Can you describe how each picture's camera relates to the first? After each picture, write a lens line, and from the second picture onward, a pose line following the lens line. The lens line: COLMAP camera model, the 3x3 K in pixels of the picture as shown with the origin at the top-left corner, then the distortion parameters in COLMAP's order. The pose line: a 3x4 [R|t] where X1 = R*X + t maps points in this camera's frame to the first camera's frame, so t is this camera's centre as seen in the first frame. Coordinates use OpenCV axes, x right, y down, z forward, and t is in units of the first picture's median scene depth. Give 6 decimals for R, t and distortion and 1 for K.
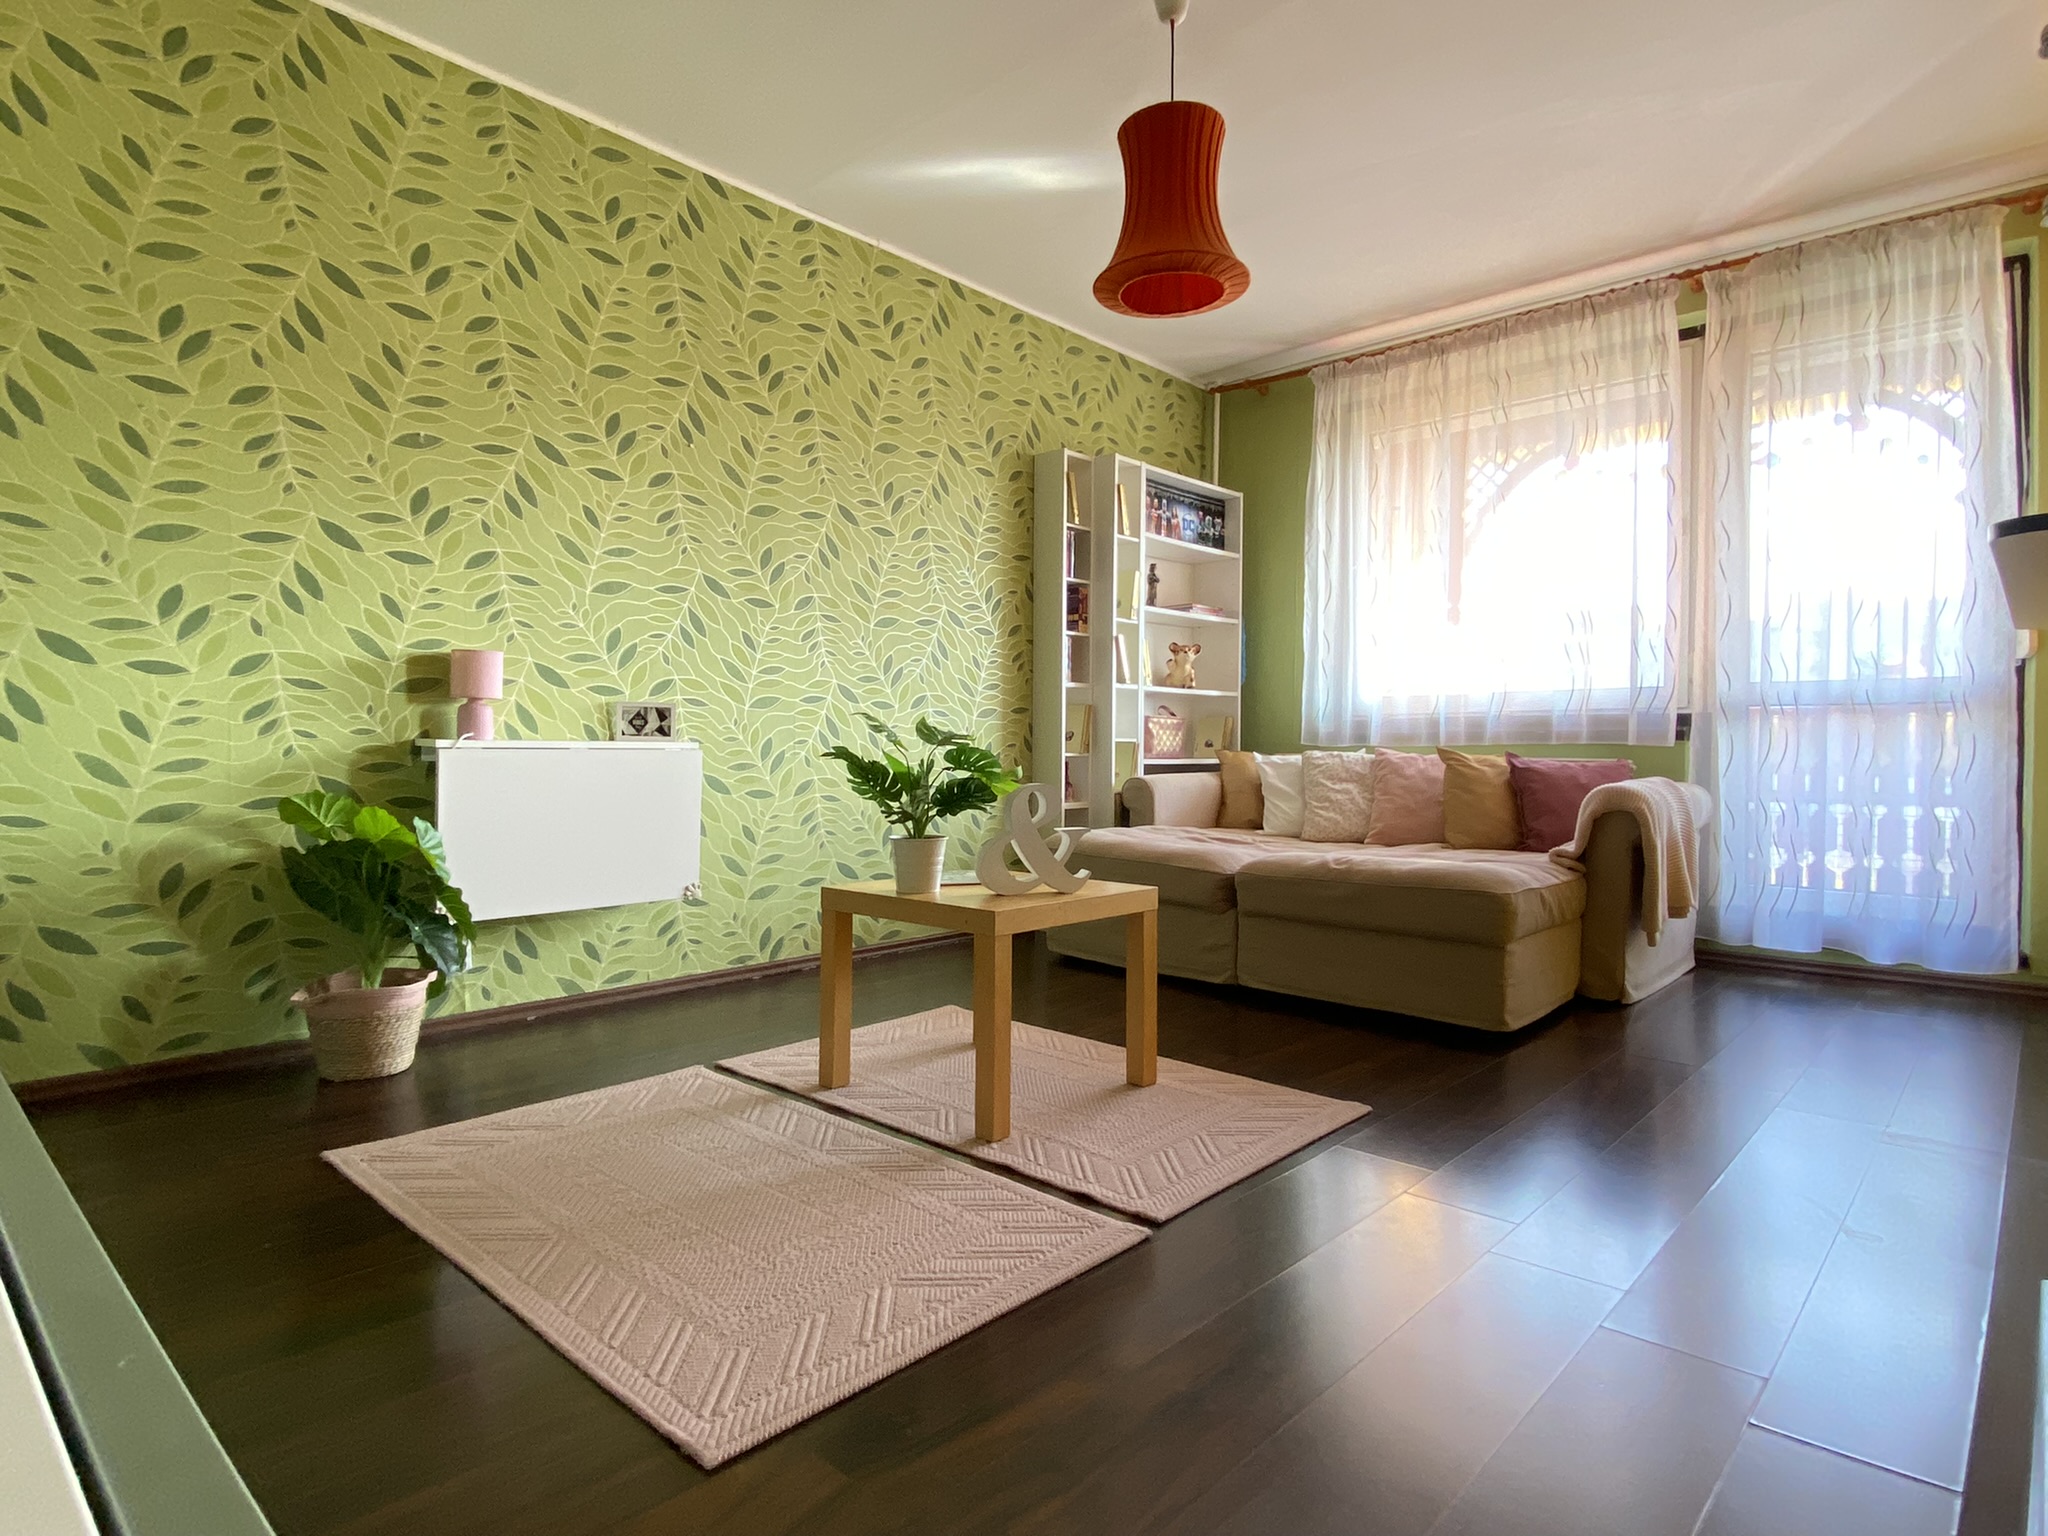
lens RADIAL K [[1115.7, 0, 1011.8], [0, 1115.7, 770.7], [0, 0, 1]] dist [0.051269, -0.051004]
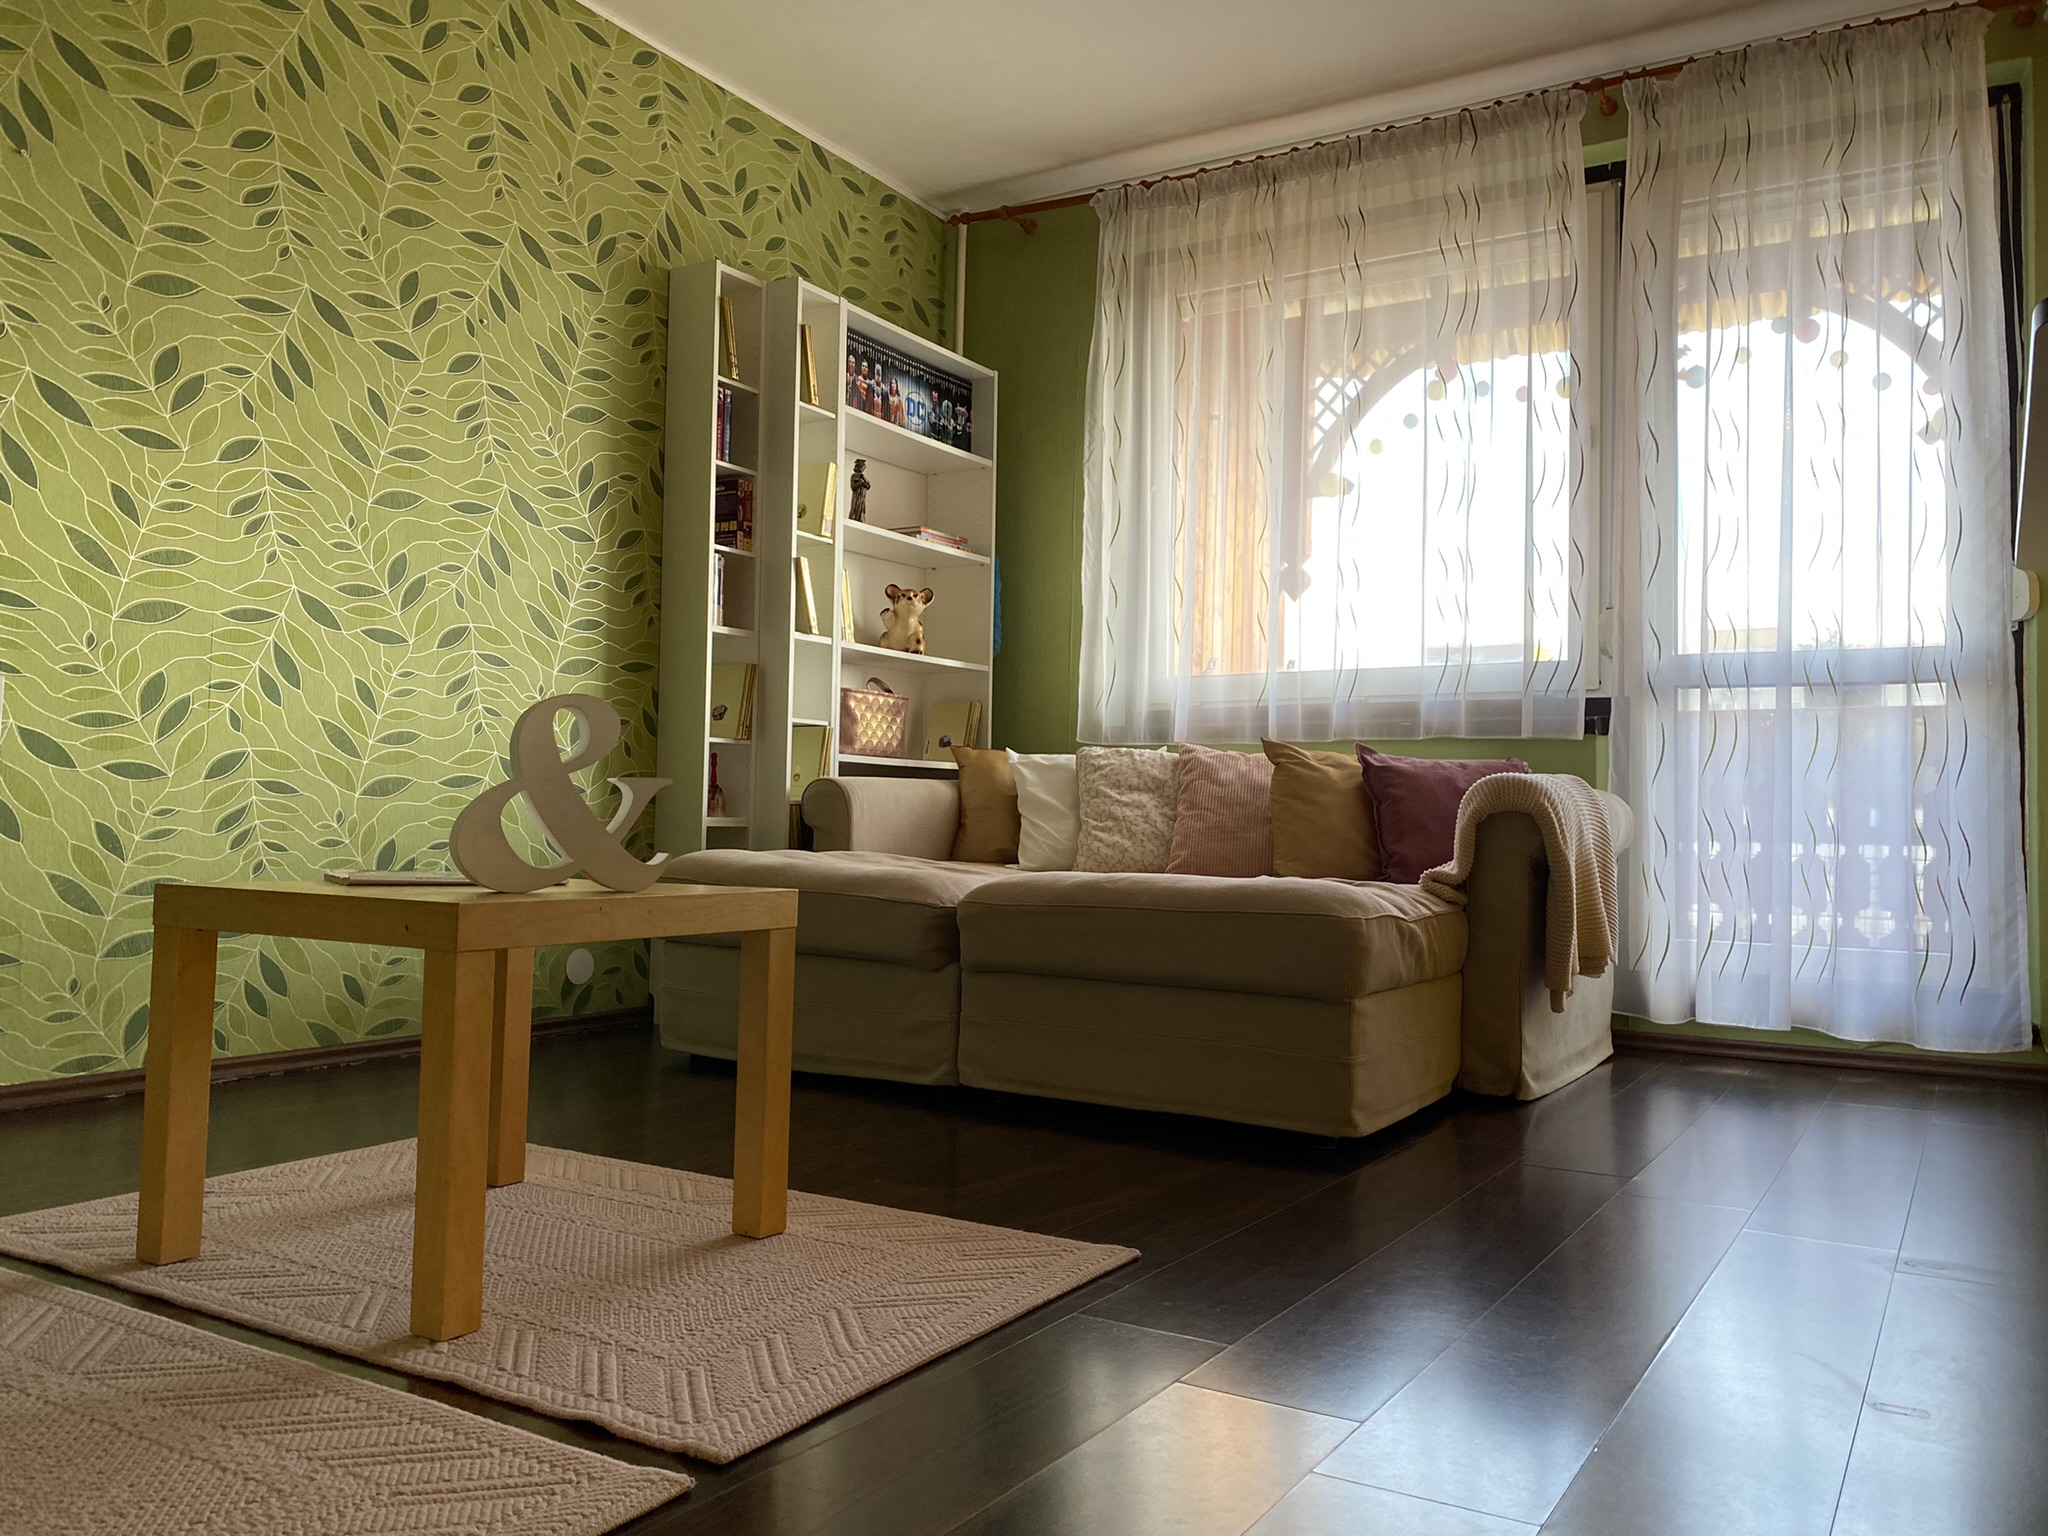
lens RADIAL K [[1562.3, 0, 1034.2], [0, 1562.3, 757.7], [0, 0, 1]] dist [0.116449, -0.173703]
pose [[0.979384, 0.022972, 0.200697, 0.049455], [-0.010767, 0.998037, -0.061697, 0.049153], [-0.201720, 0.058265, 0.977709, 0.095518]]
